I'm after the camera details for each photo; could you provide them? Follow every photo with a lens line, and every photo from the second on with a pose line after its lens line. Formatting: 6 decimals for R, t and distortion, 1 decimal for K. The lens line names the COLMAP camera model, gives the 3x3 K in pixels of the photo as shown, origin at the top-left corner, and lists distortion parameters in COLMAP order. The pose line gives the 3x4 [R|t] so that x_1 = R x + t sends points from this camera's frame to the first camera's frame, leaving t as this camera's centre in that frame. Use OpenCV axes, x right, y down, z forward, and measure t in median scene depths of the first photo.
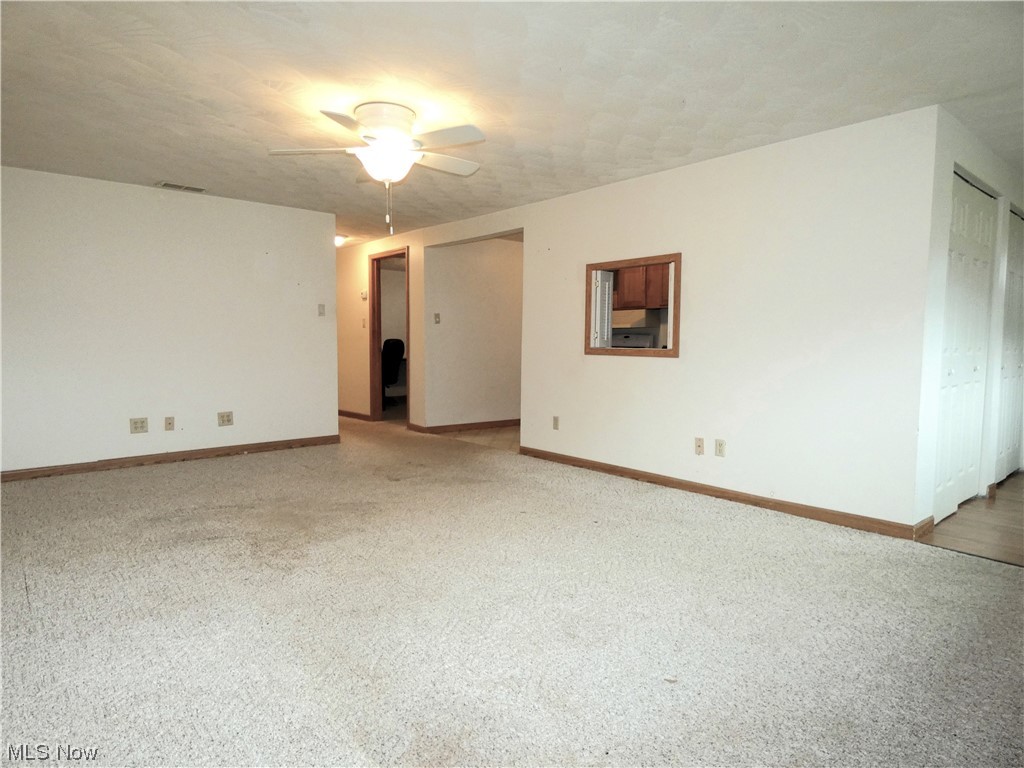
lens RADIAL K [[615.3, 0, 521.4], [0, 615.3, 384.0], [0, 0, 1]] dist [-0.014057, 0.000186]
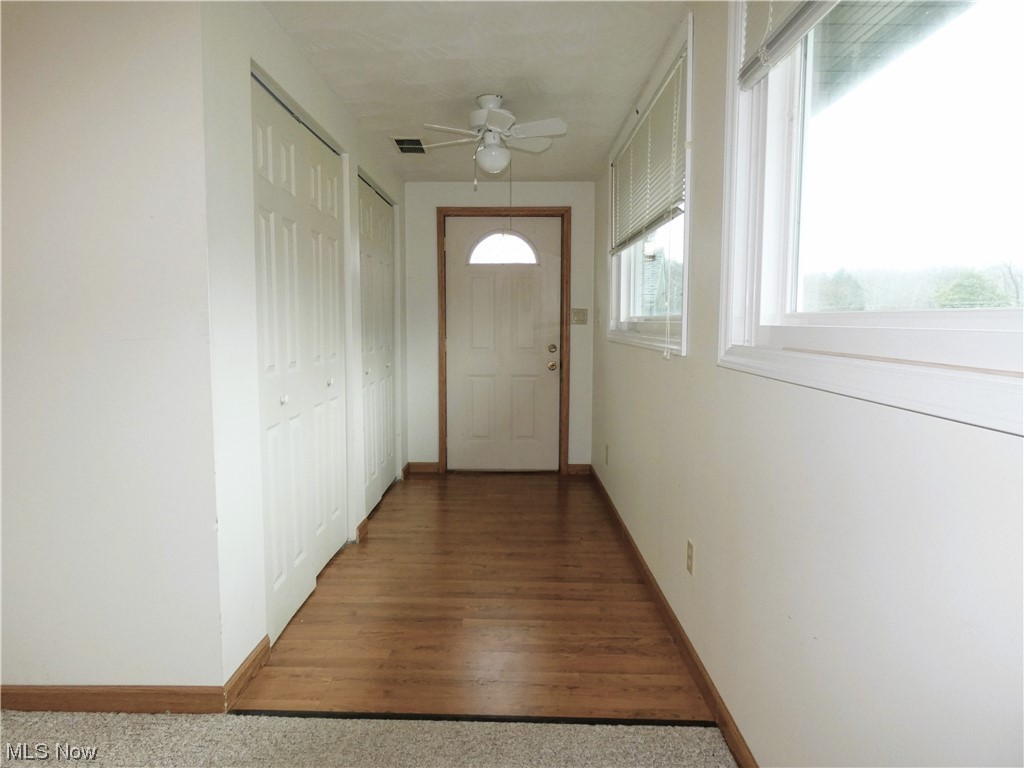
lens RADIAL K [[615.3, 0, 509.3], [0, 615.3, 379.9], [0, 0, 1]] dist [-0.014057, 0.000186]
pose [[0.667237, -0.074351, 0.741125, 0.095050], [0.053668, 0.997218, 0.051726, -0.015546], [-0.742909, 0.005262, 0.669372, 0.095402]]
